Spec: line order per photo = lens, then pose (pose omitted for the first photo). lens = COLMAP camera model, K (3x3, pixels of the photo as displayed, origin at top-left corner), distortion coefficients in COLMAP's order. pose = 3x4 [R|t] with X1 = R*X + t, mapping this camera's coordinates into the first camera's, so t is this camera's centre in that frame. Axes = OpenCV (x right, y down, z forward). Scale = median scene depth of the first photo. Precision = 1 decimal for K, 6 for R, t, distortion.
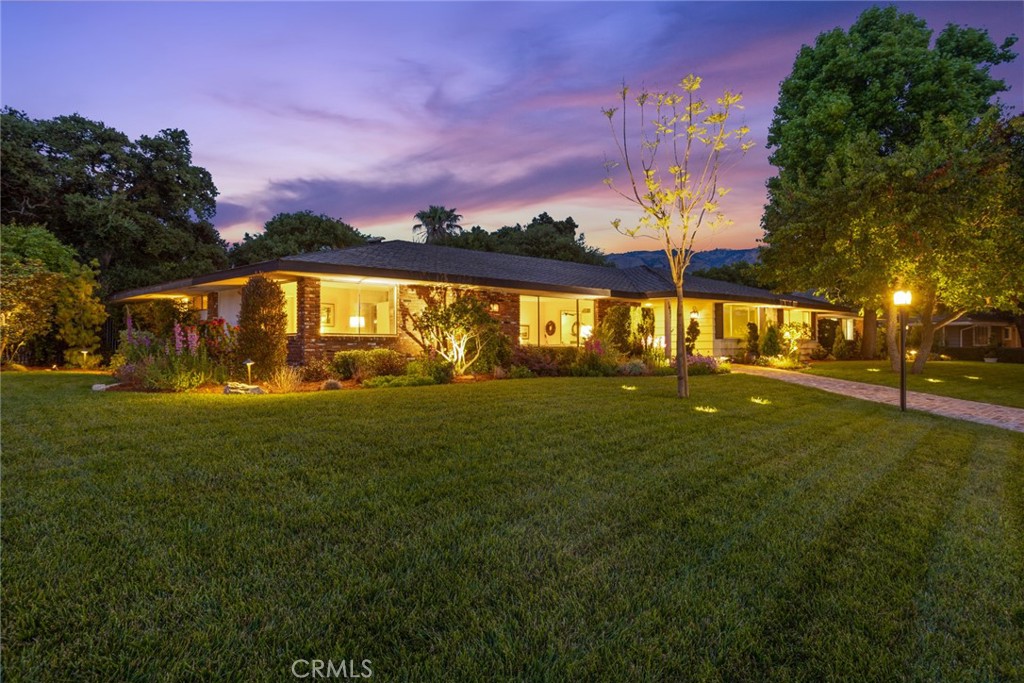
lens RADIAL K [[506.4, 0, 512.0], [0, 506.4, 341.5], [0, 0, 1]] dist [-0.056866, 0.041125]
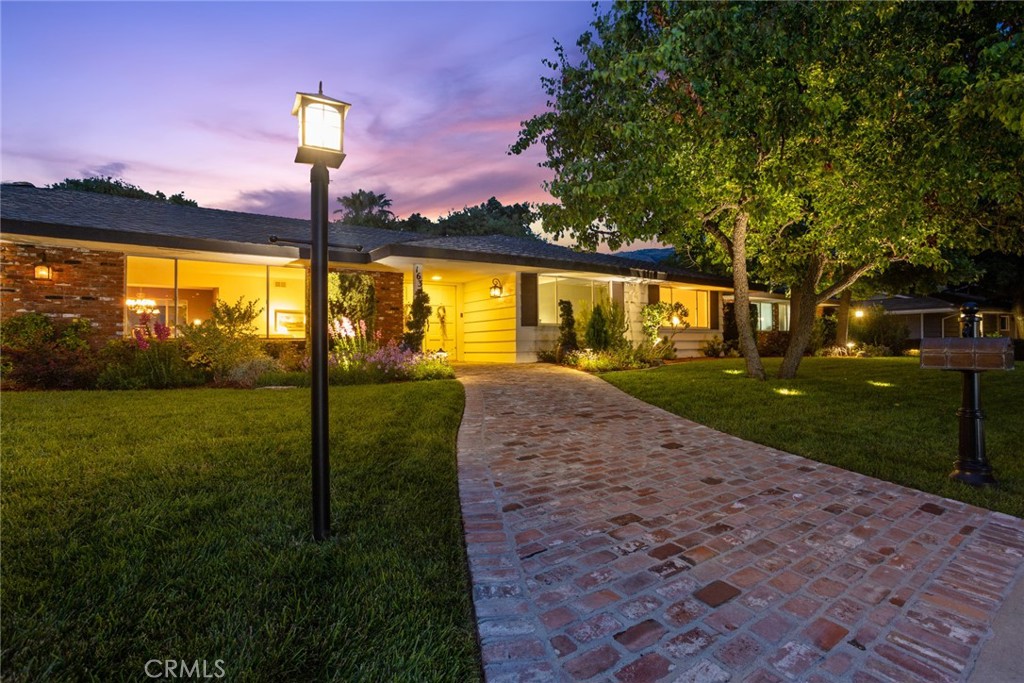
lens RADIAL K [[506.4, 0, 512.0], [0, 506.4, 341.5], [0, 0, 1]] dist [-0.056866, 0.041125]
pose [[0.999719, -0.007962, -0.022334, 0.420849], [0.007981, 0.999968, 0.000742, 0.015134], [0.022327, -0.000920, 0.999750, 0.335467]]
